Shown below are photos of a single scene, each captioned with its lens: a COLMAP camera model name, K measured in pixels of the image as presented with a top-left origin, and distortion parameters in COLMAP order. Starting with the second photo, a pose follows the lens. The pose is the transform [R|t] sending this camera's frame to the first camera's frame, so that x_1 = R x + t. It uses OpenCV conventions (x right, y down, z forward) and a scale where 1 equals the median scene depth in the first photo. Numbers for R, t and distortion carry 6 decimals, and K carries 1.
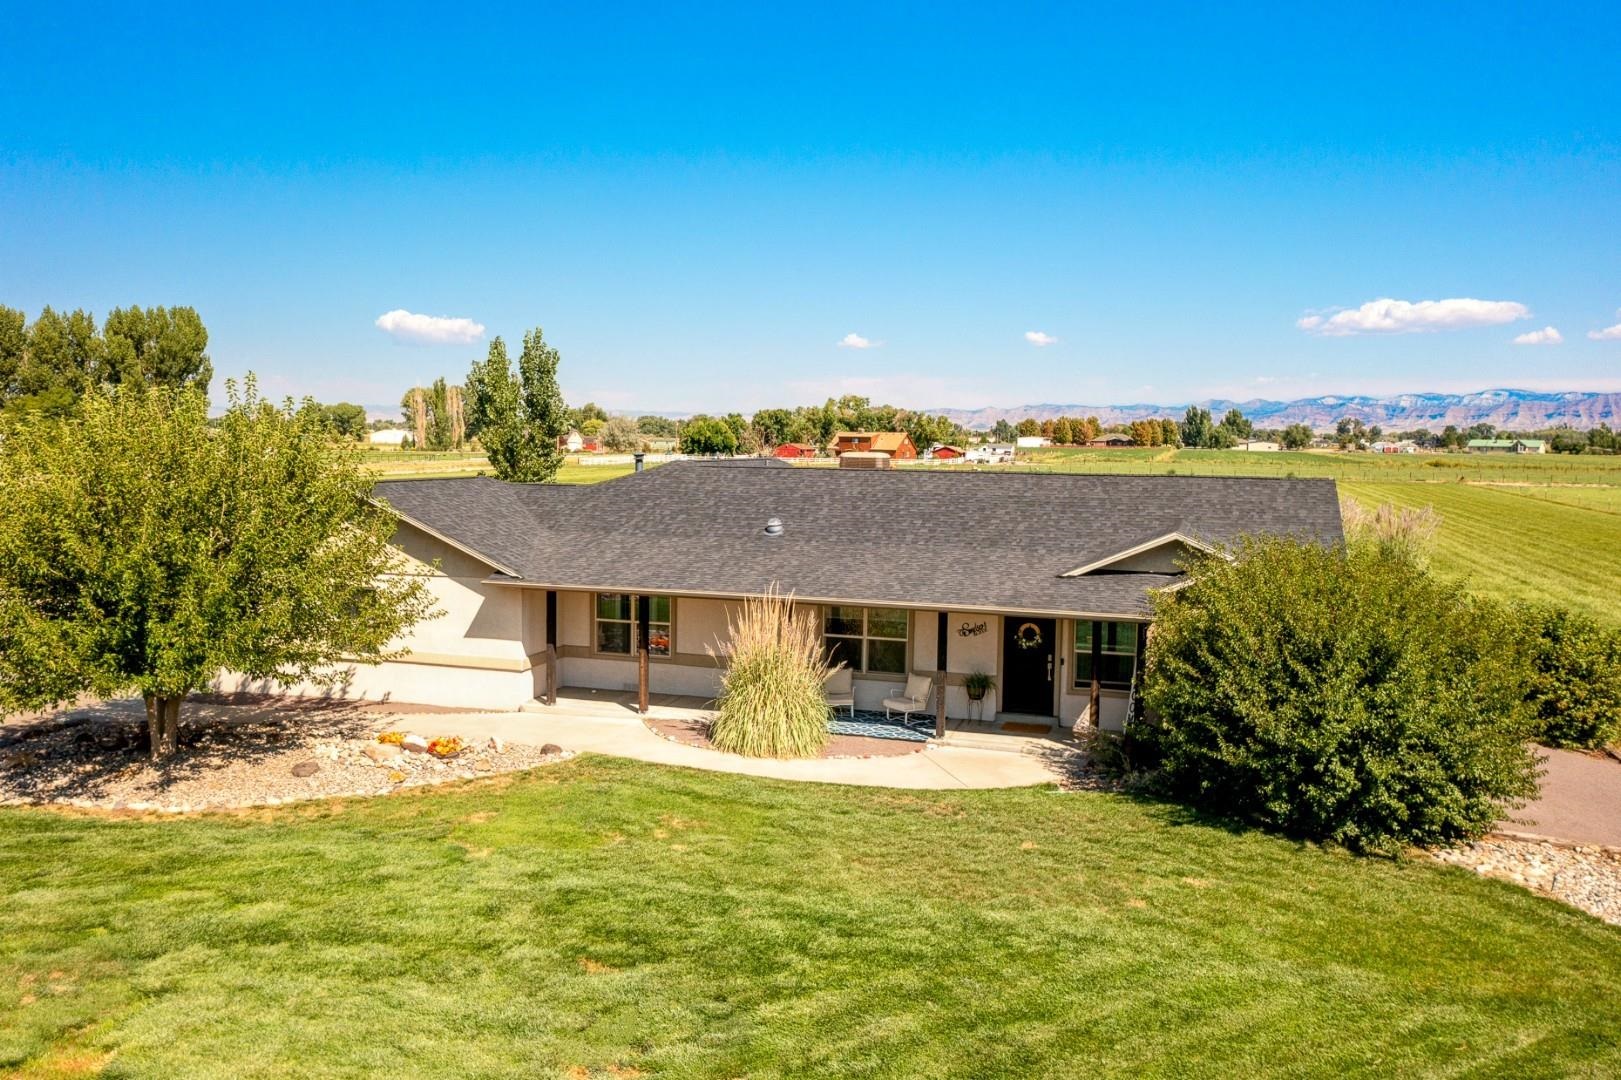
lens RADIAL K [[1279.1, 0, 810.5], [0, 1279.1, 540.0], [0, 0, 1]] dist [-0.023291, 0.019135]
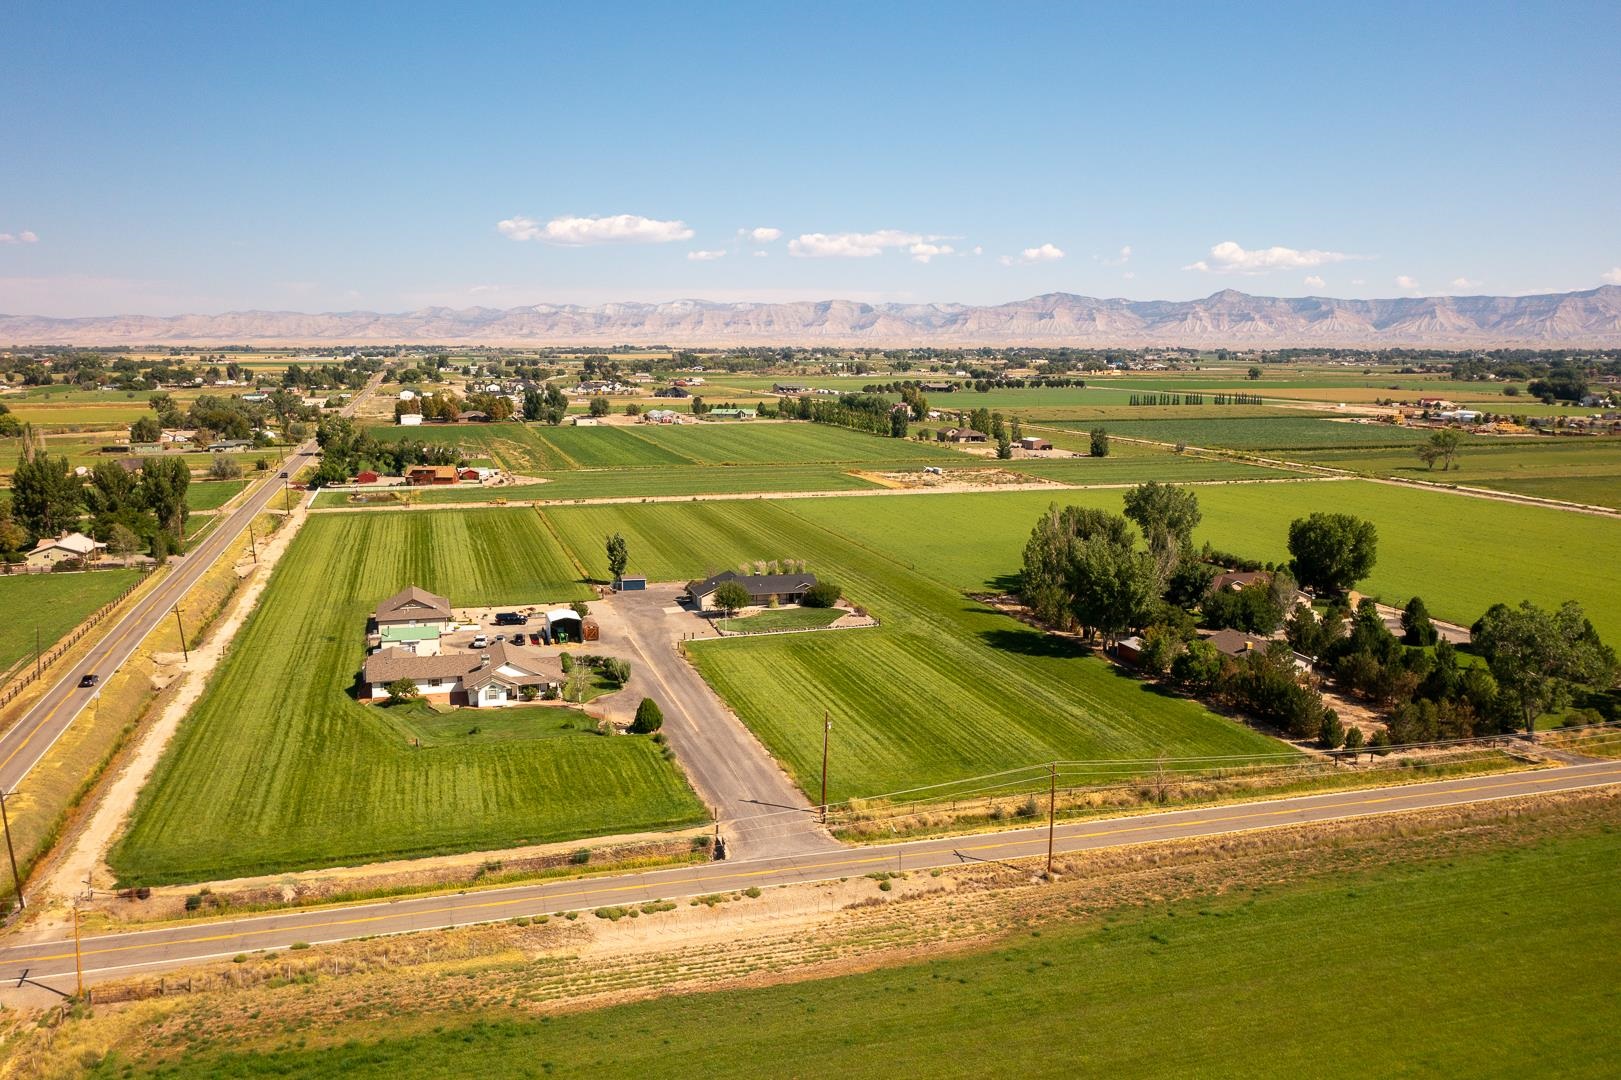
lens RADIAL K [[1279.1, 0, 810.5], [0, 1279.1, 540.0], [0, 0, 1]] dist [-0.023291, 0.019135]
pose [[0.831144, -0.091792, 0.548429, -0.474089], [0.051570, 0.994754, 0.088341, -0.112293], [-0.553661, -0.045142, 0.831518, -0.679750]]
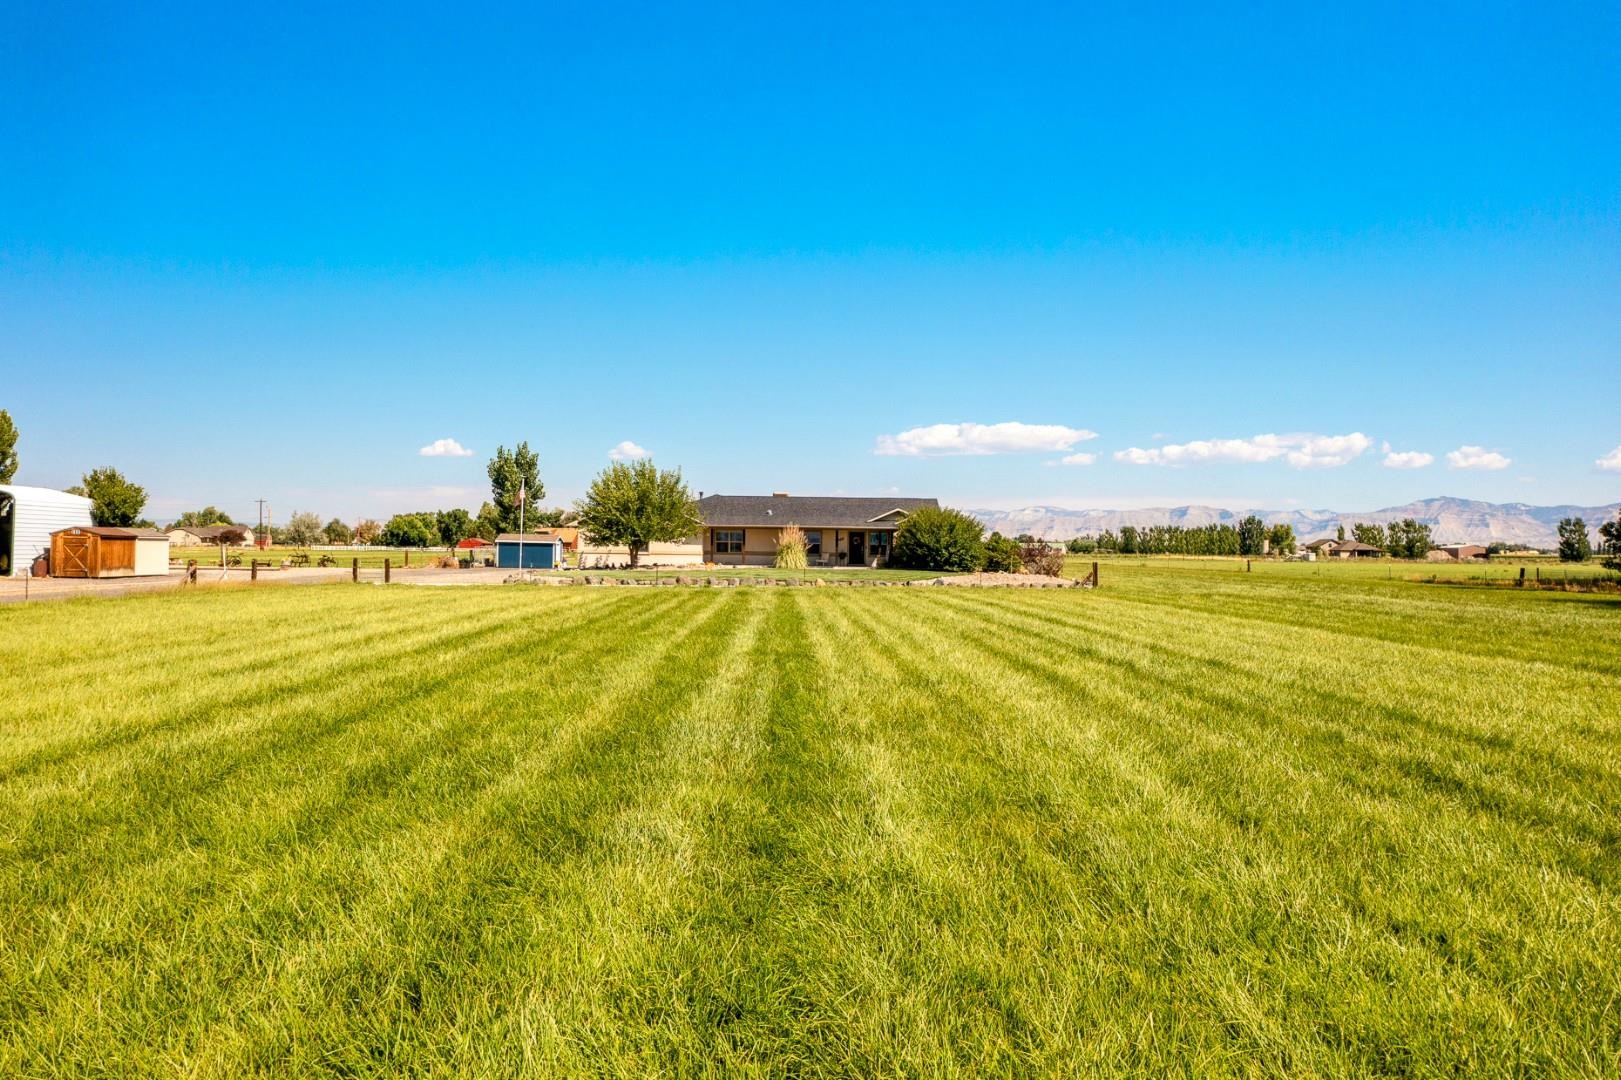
lens RADIAL K [[1279.1, 0, 810.5], [0, 1279.1, 540.0], [0, 0, 1]] dist [-0.023291, 0.019135]
pose [[0.950018, 0.002268, 0.312188, -0.092147], [0.025068, 0.996190, -0.083523, 0.032445], [-0.311188, 0.087174, 0.946342, -0.199712]]
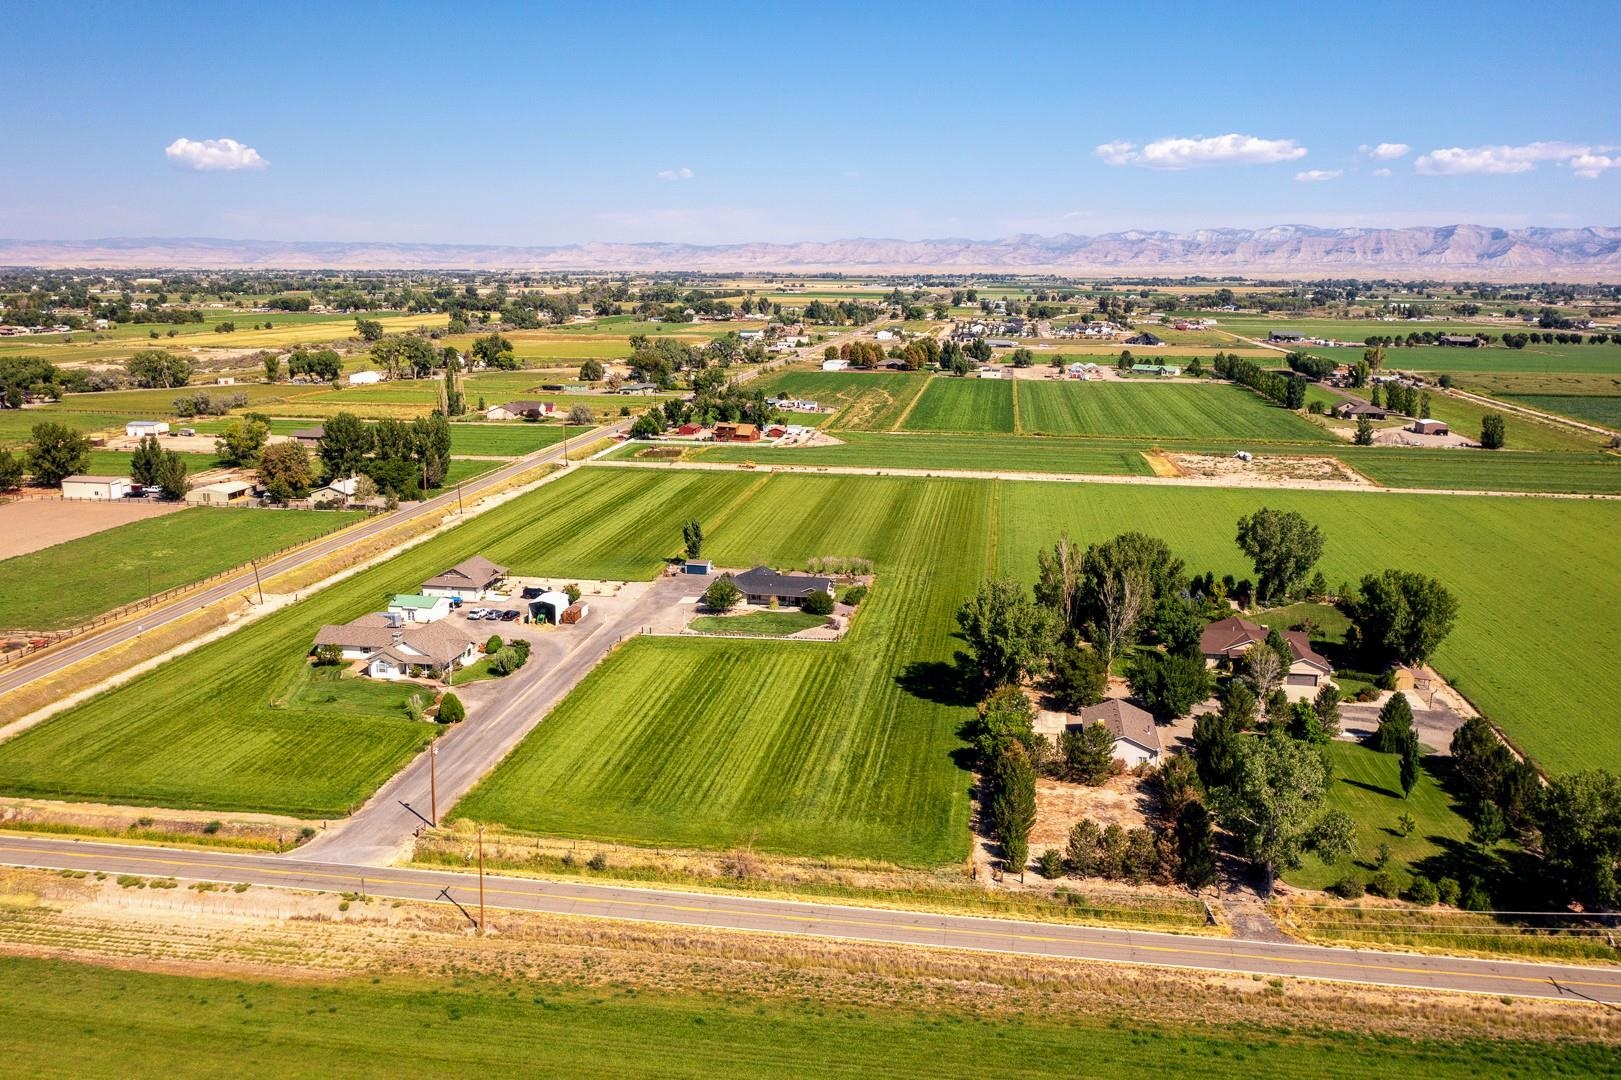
lens RADIAL K [[1268.1, 0, 814.2], [0, 1268.1, 563.2], [0, 0, 1]] dist [-0.010147, 0.008353]
pose [[0.989570, -0.034478, 0.139869, -0.102313], [0.013572, 0.988931, 0.147757, -0.155818], [-0.143415, -0.144318, 0.979083, -0.822895]]
